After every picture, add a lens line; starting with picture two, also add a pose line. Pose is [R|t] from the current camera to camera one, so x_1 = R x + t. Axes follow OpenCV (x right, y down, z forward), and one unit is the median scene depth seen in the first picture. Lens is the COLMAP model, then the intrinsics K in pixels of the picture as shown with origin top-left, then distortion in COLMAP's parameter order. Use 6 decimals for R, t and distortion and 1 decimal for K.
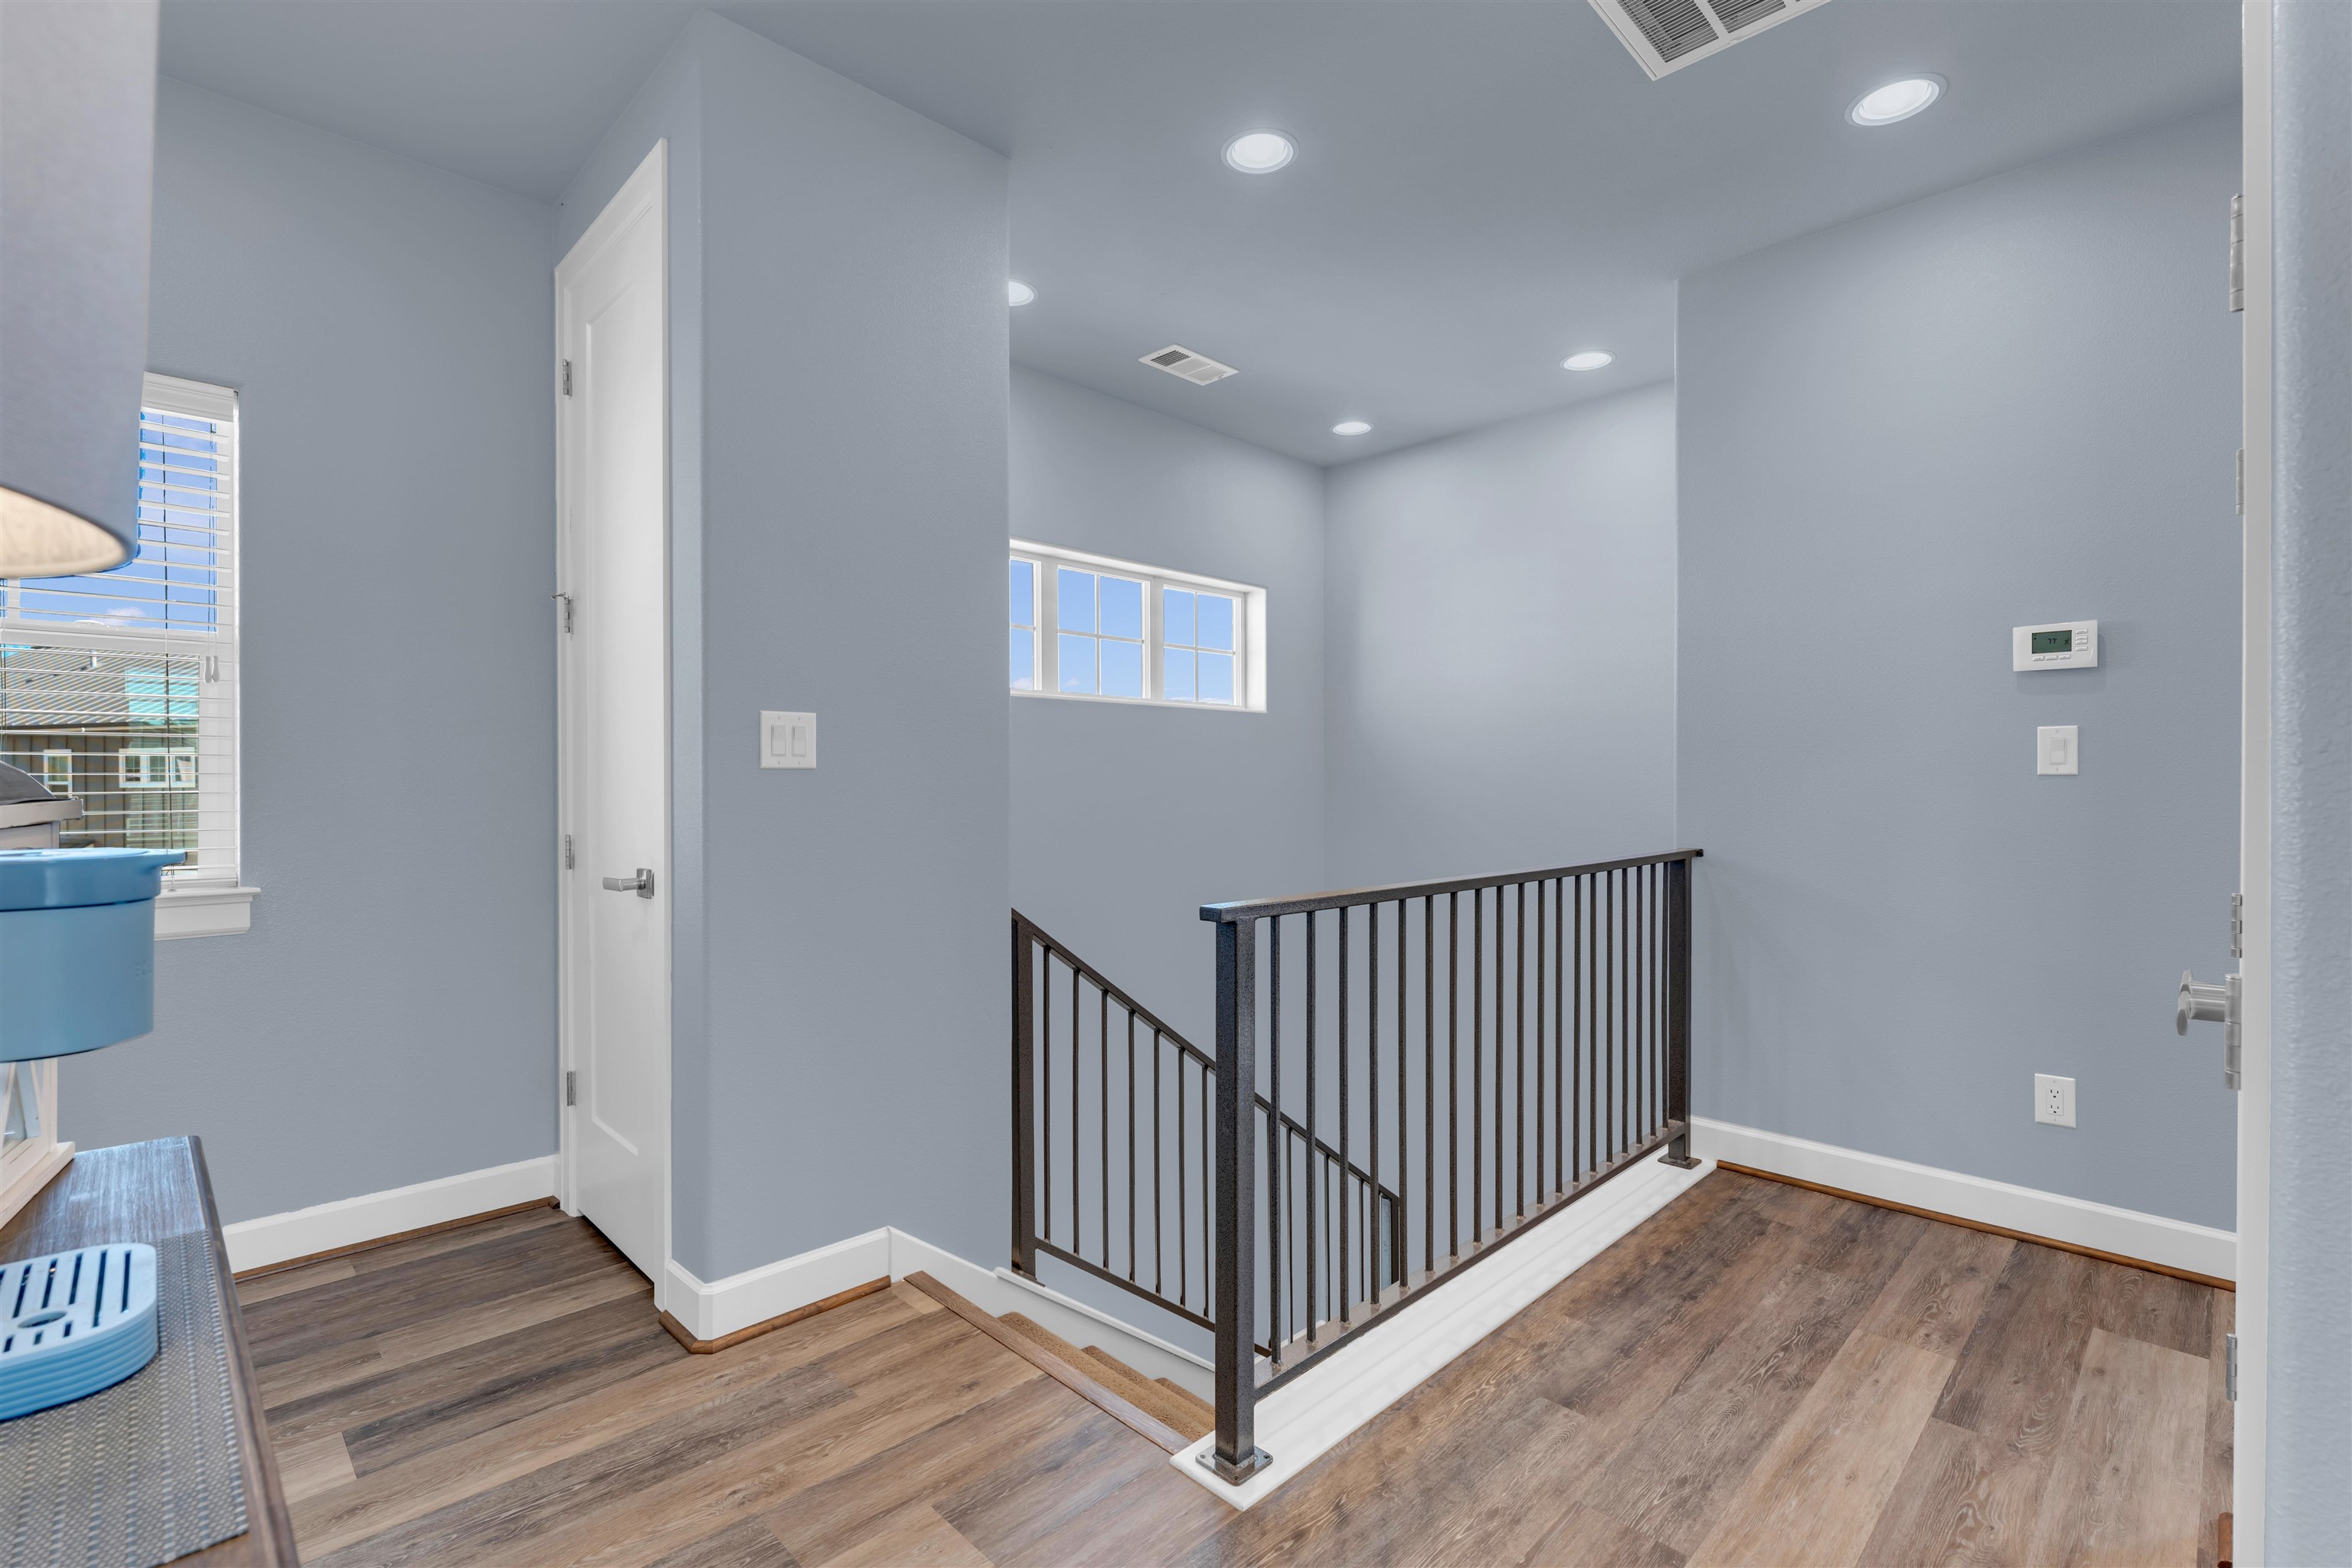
lens RADIAL K [[1065.8, 0, 1184.0], [0, 1065.8, 783.7], [0, 0, 1]] dist [-0.001611, 0.000250]
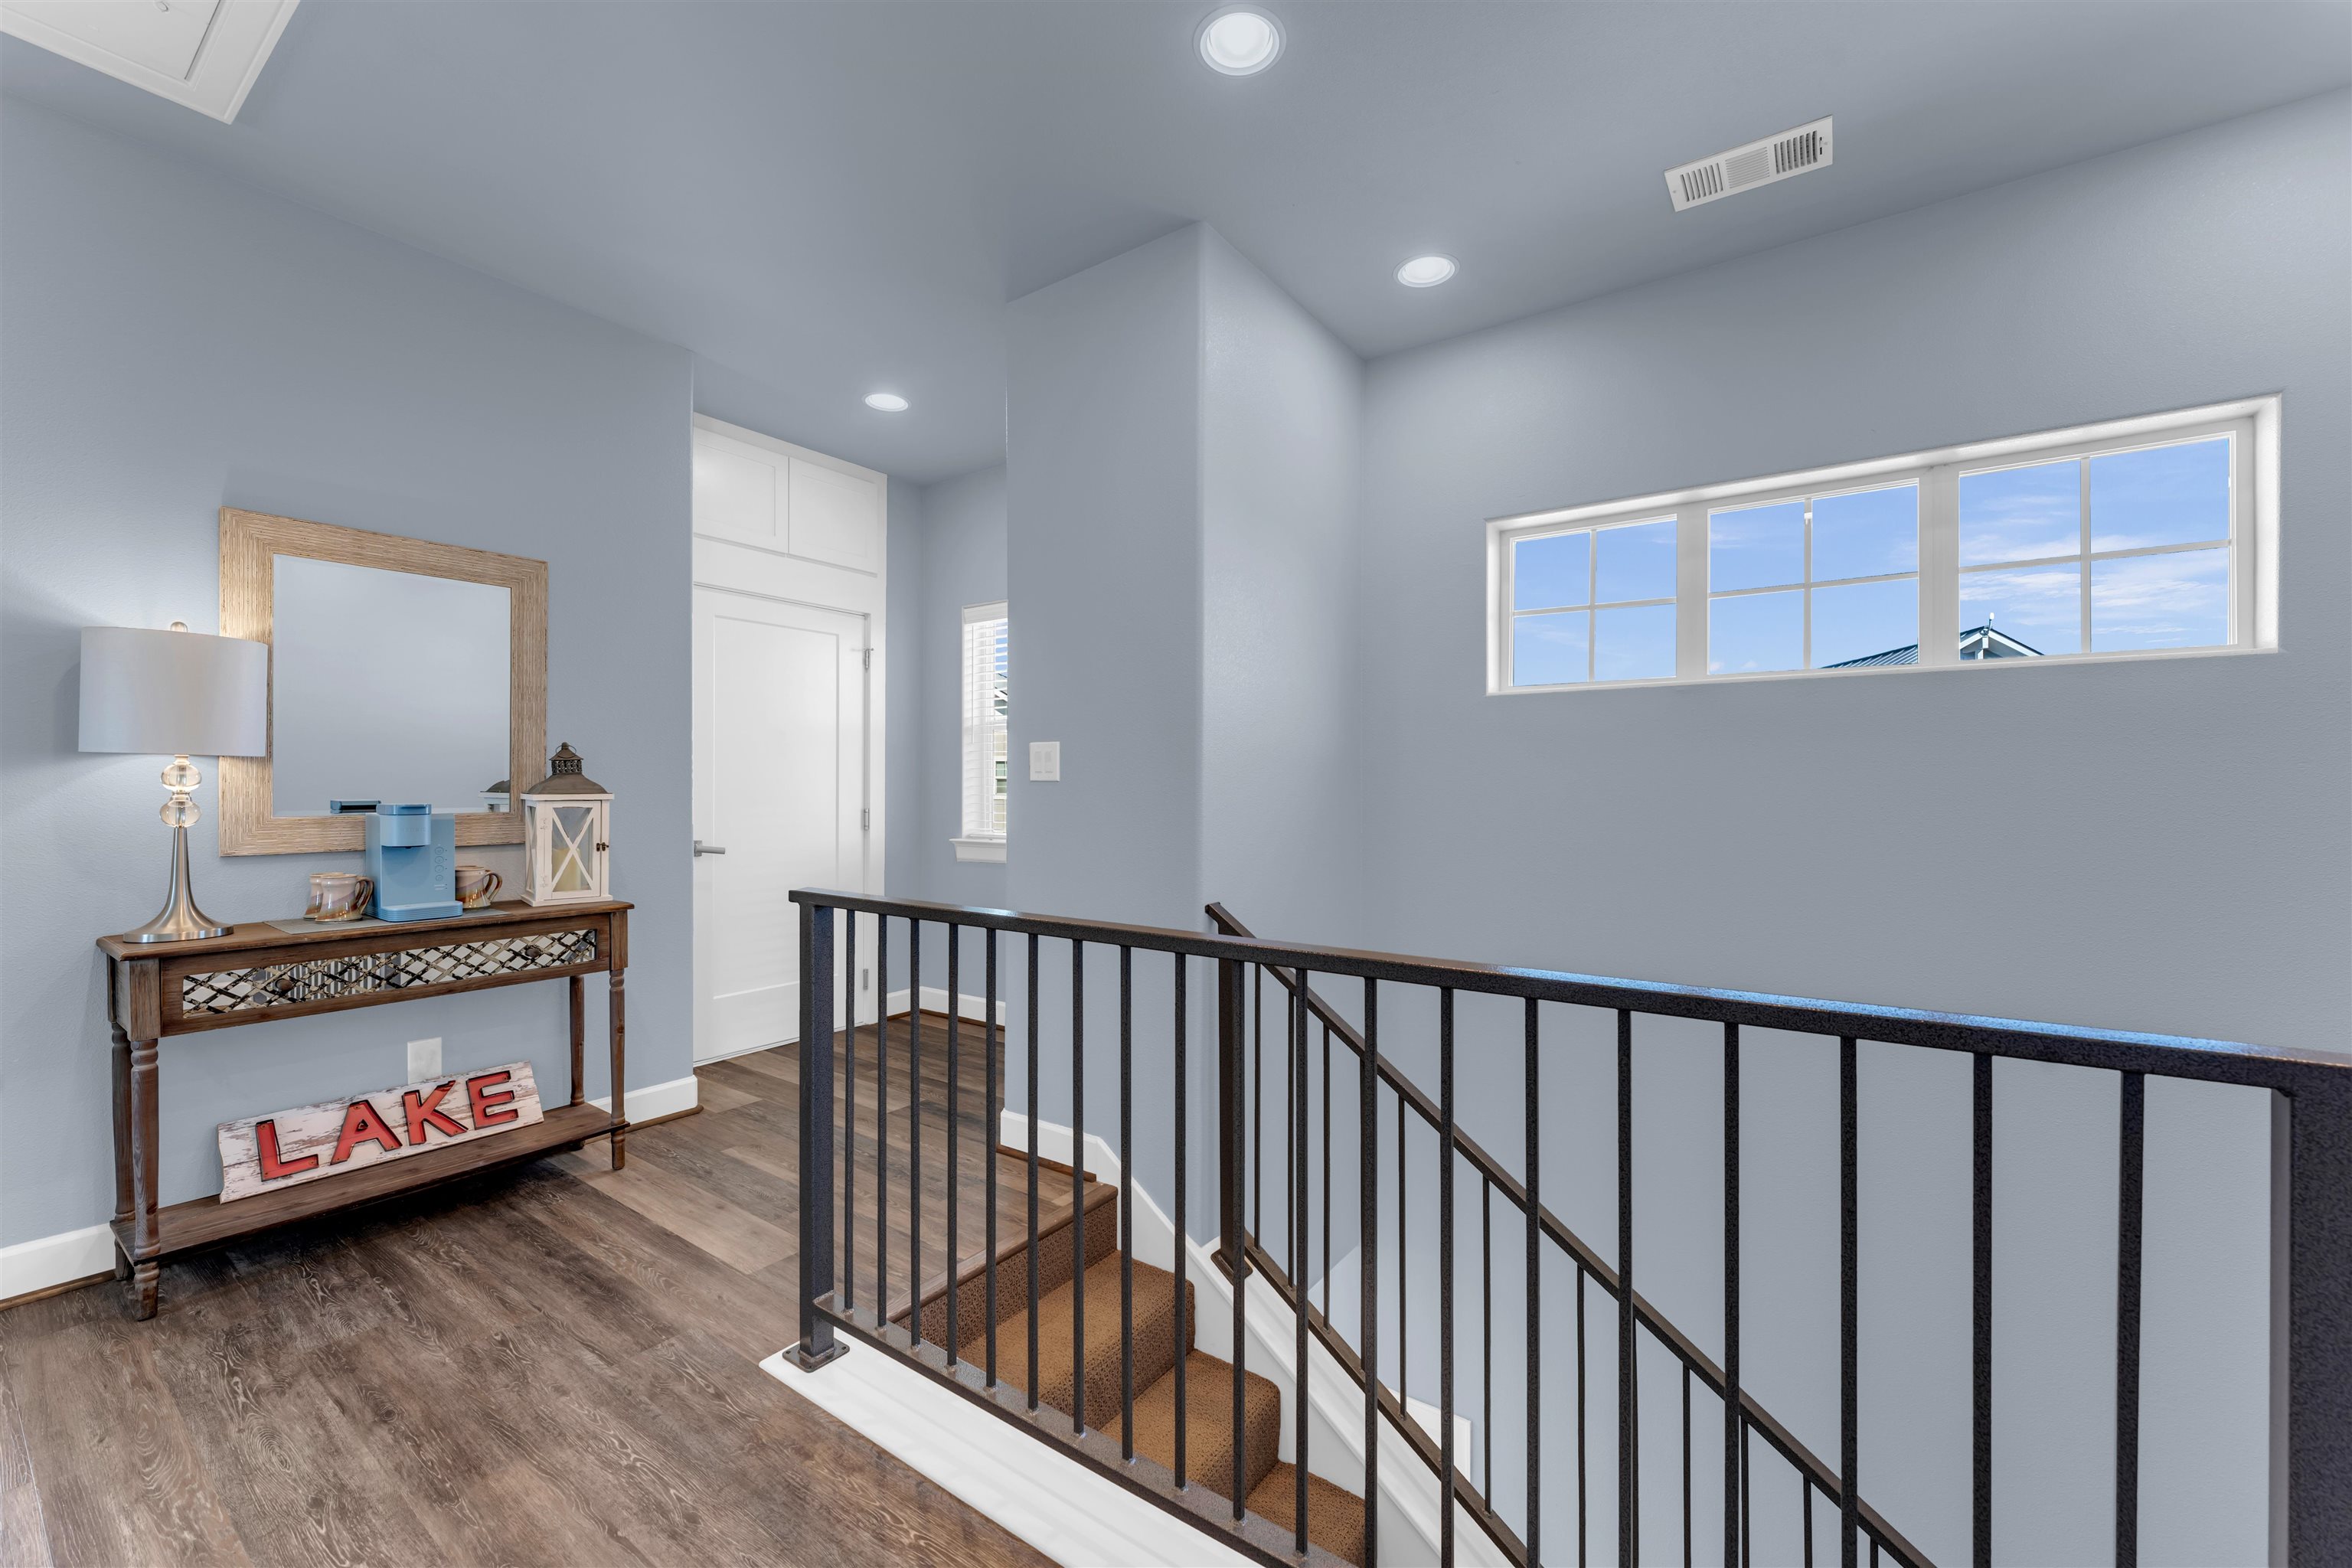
lens RADIAL K [[946.7, 0, 1164.9], [0, 946.7, 782.3], [0, 0, 1]] dist [-0.004061, -0.000375]
pose [[0.154702, -0.008217, -0.987927, 0.810505], [-0.006908, 0.999932, -0.009399, -0.001375], [0.987937, 0.008278, 0.154635, 0.846567]]
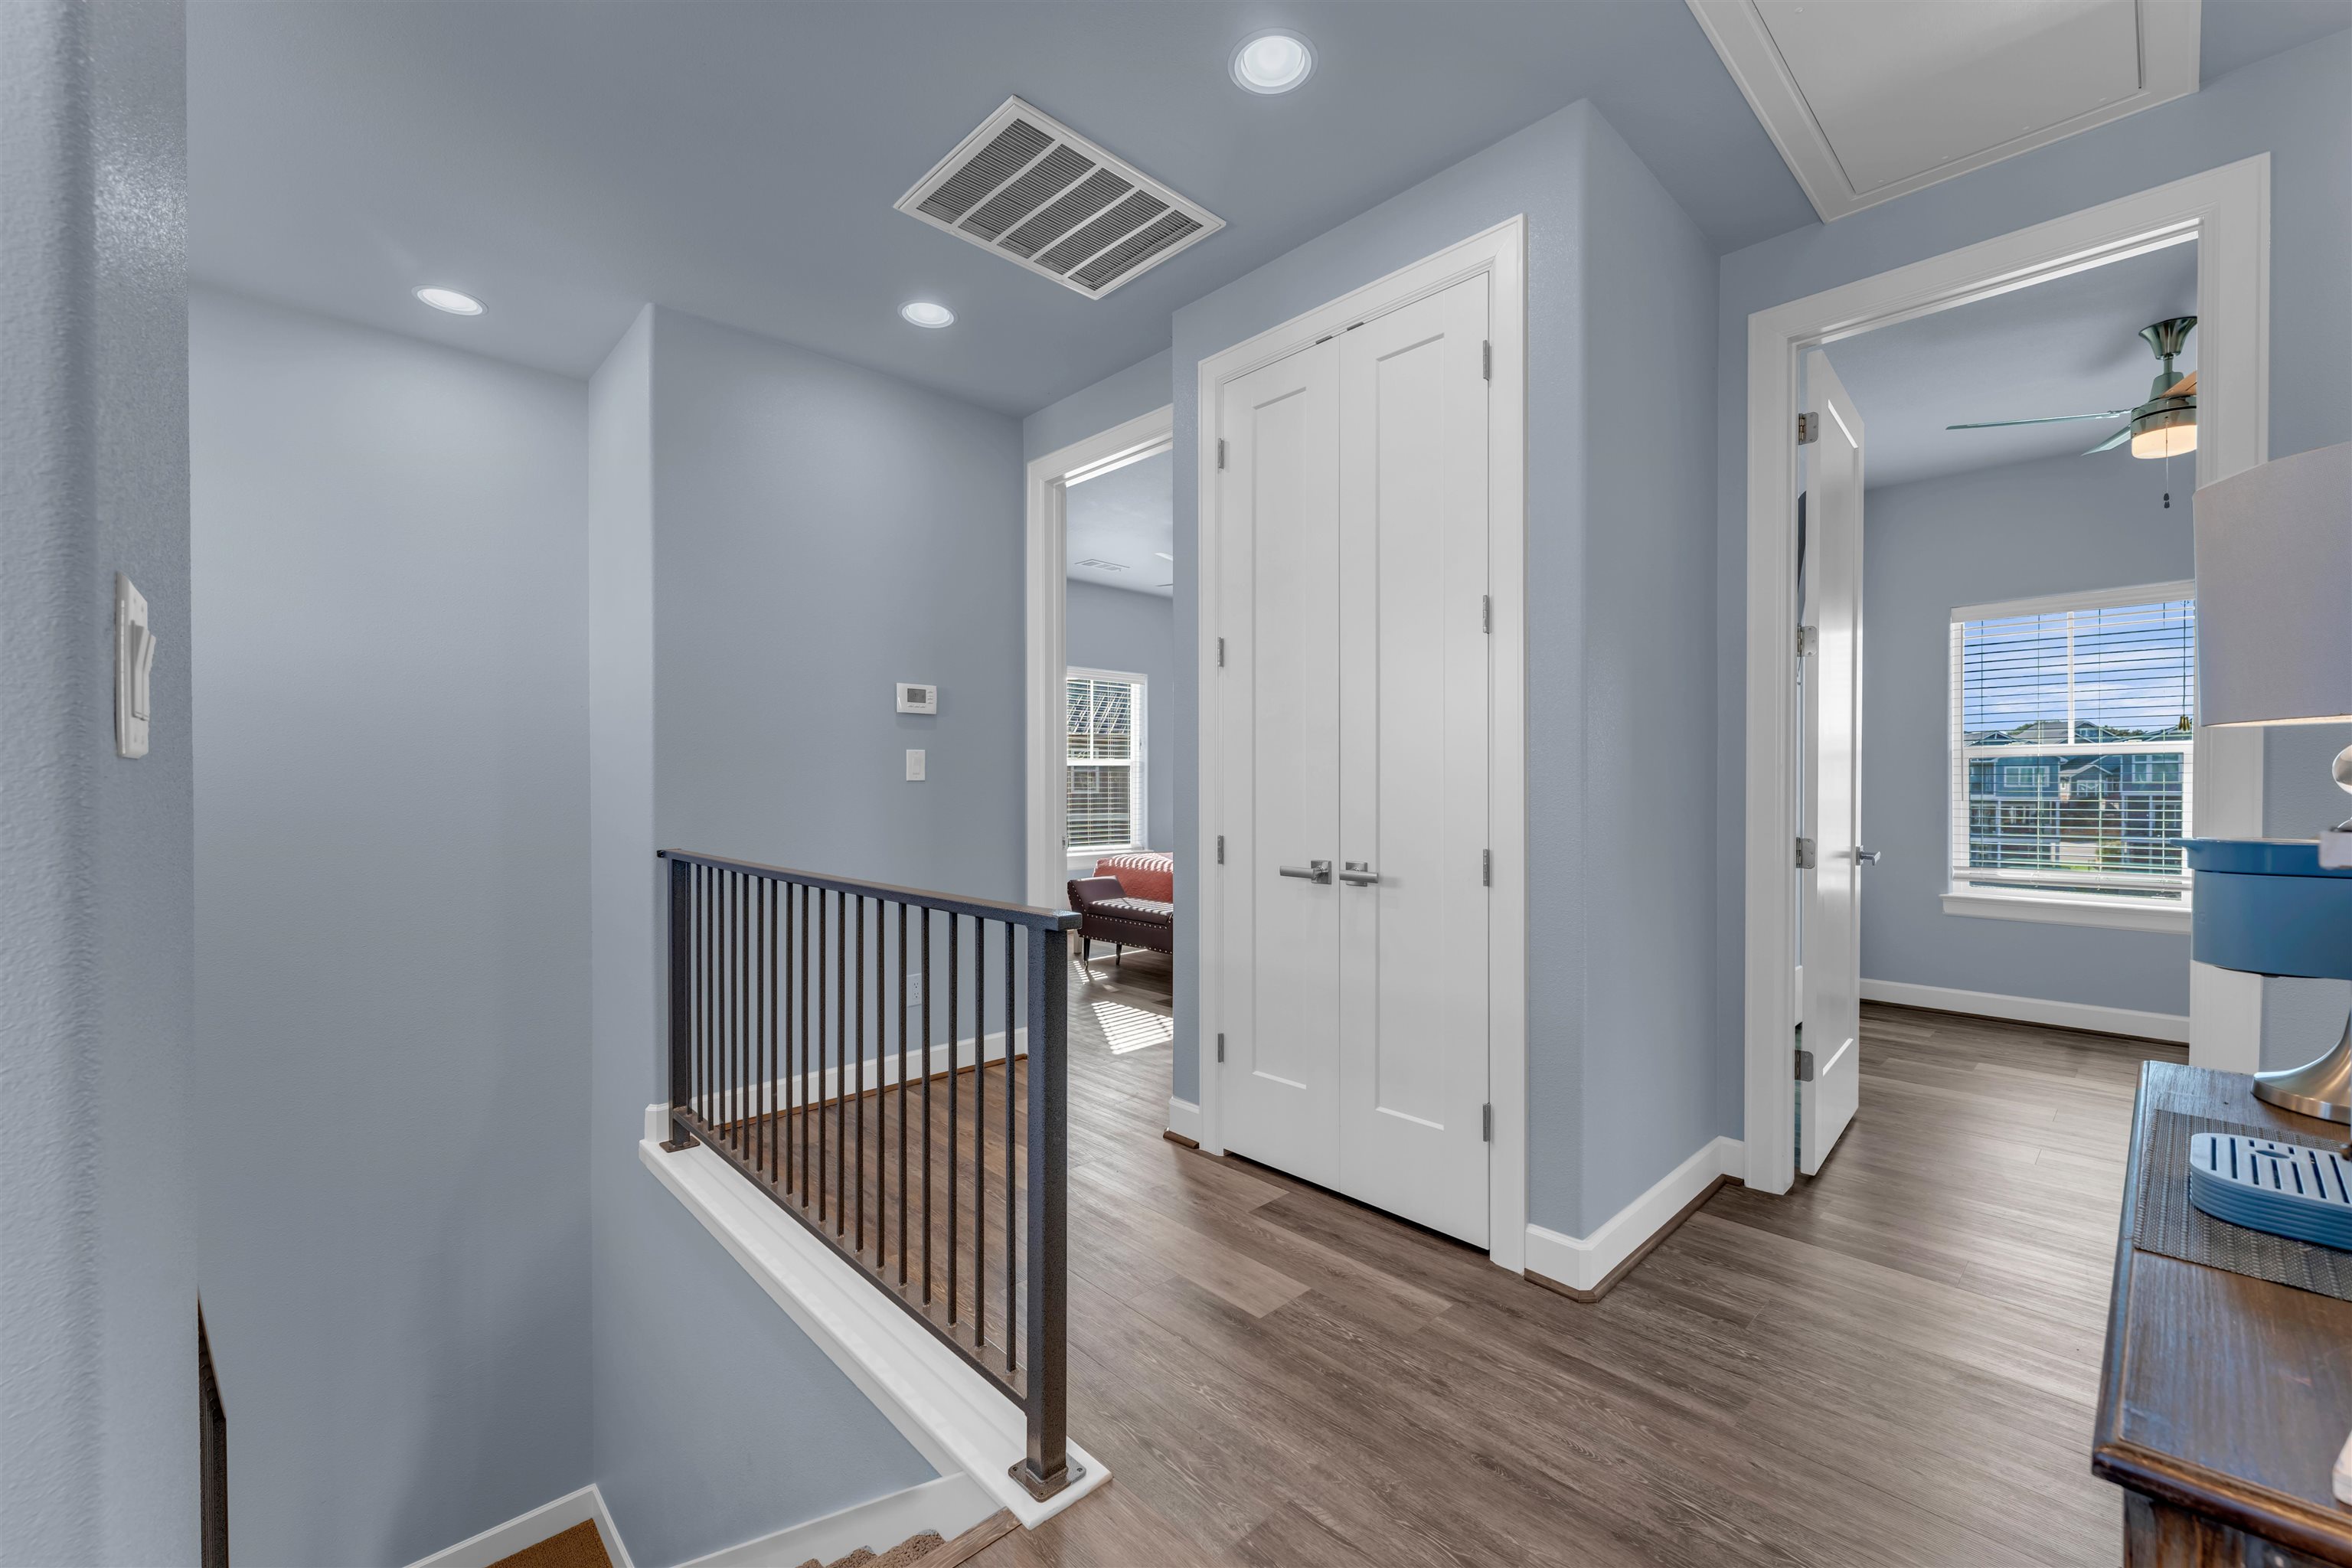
lens RADIAL K [[946.7, 0, 1187.2], [0, 946.7, 786.8], [0, 0, 1]] dist [-0.004061, -0.000375]
pose [[0.025416, -0.003921, 0.999669, -0.573419], [0.003937, 0.999985, 0.003822, -0.003440], [-0.999669, 0.003838, 0.025431, 0.586694]]
